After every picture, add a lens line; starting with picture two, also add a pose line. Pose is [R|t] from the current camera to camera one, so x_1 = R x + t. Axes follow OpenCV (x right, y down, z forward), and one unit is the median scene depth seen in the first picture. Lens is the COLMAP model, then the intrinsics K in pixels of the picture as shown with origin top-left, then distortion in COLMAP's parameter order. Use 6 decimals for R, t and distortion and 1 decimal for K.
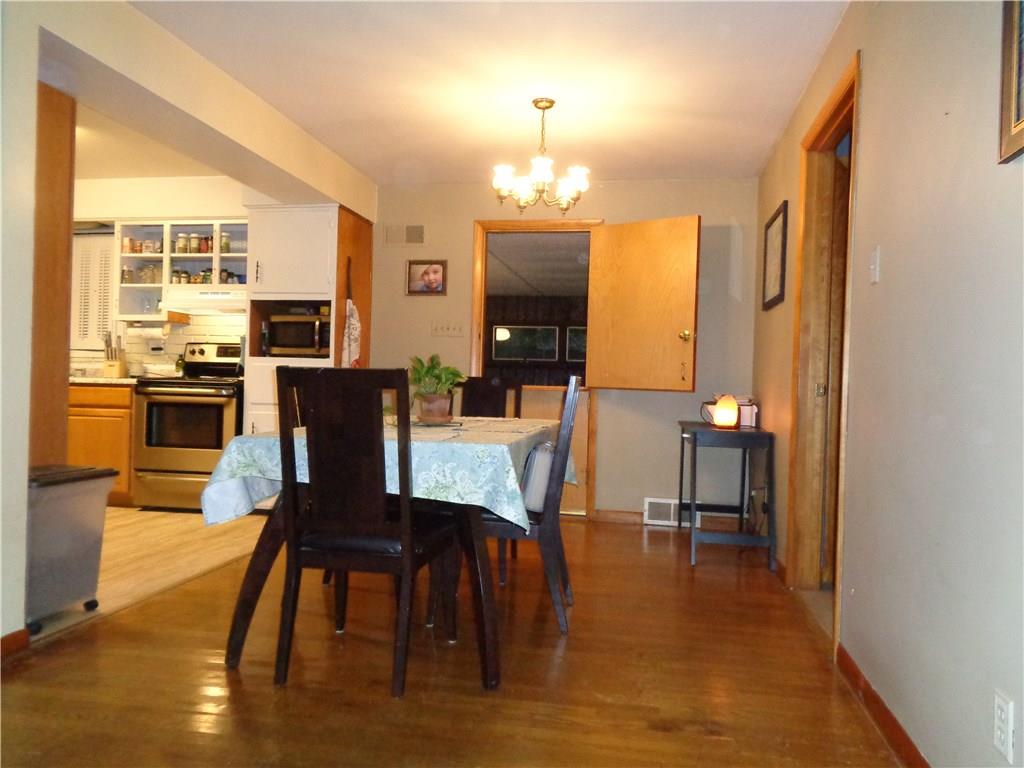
lens RADIAL K [[770.2, 0, 505.4], [0, 770.2, 389.4], [0, 0, 1]] dist [0.014917, 0.005345]
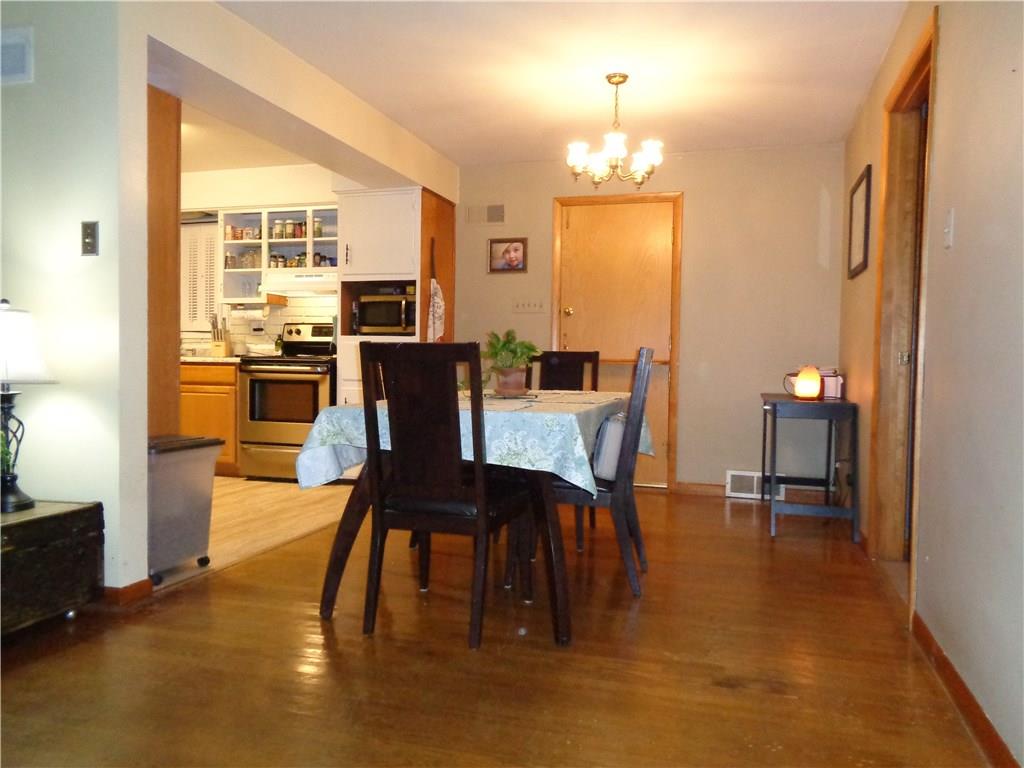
lens RADIAL K [[770.2, 0, 508.7], [0, 770.2, 388.1], [0, 0, 1]] dist [0.014917, 0.005345]
pose [[0.993373, -0.008992, -0.114586, 0.016306], [0.012181, 0.999557, 0.027160, 0.003906], [0.114291, -0.028376, 0.993042, -0.023868]]
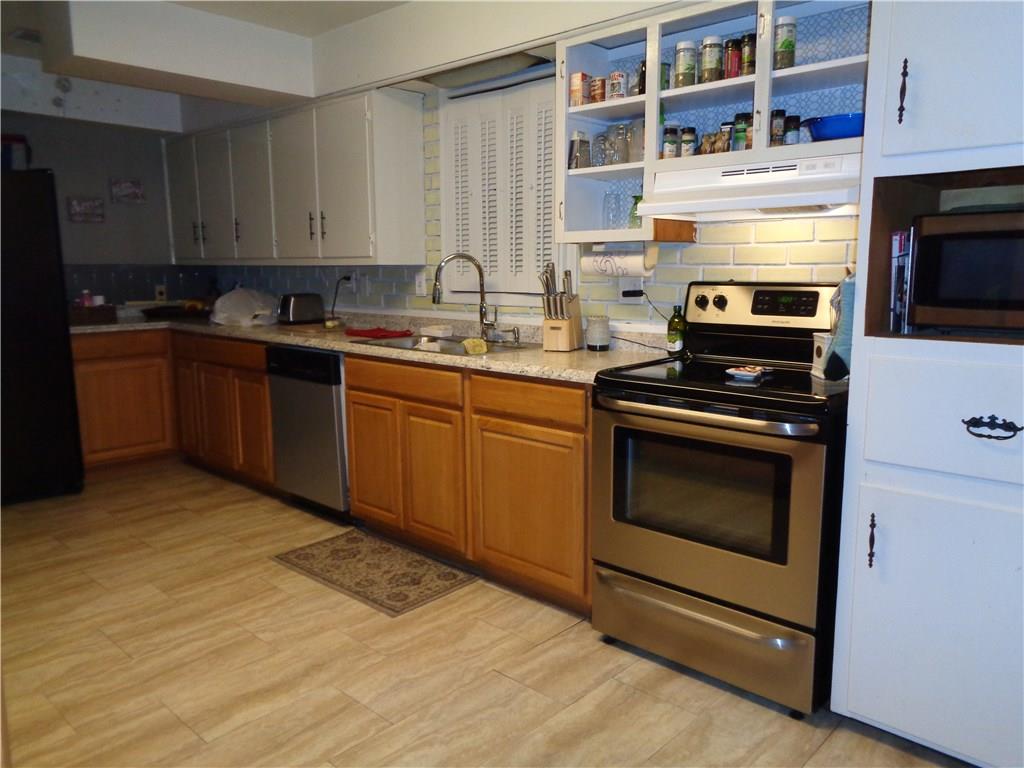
lens RADIAL K [[770.2, 0, 517.4], [0, 770.2, 384.2], [0, 0, 1]] dist [0.014917, 0.005345]
pose [[0.843917, 0.052754, -0.533874, -0.271937], [0.026311, 0.989886, 0.139405, -0.075619], [0.535828, -0.131693, 0.833994, 0.595562]]
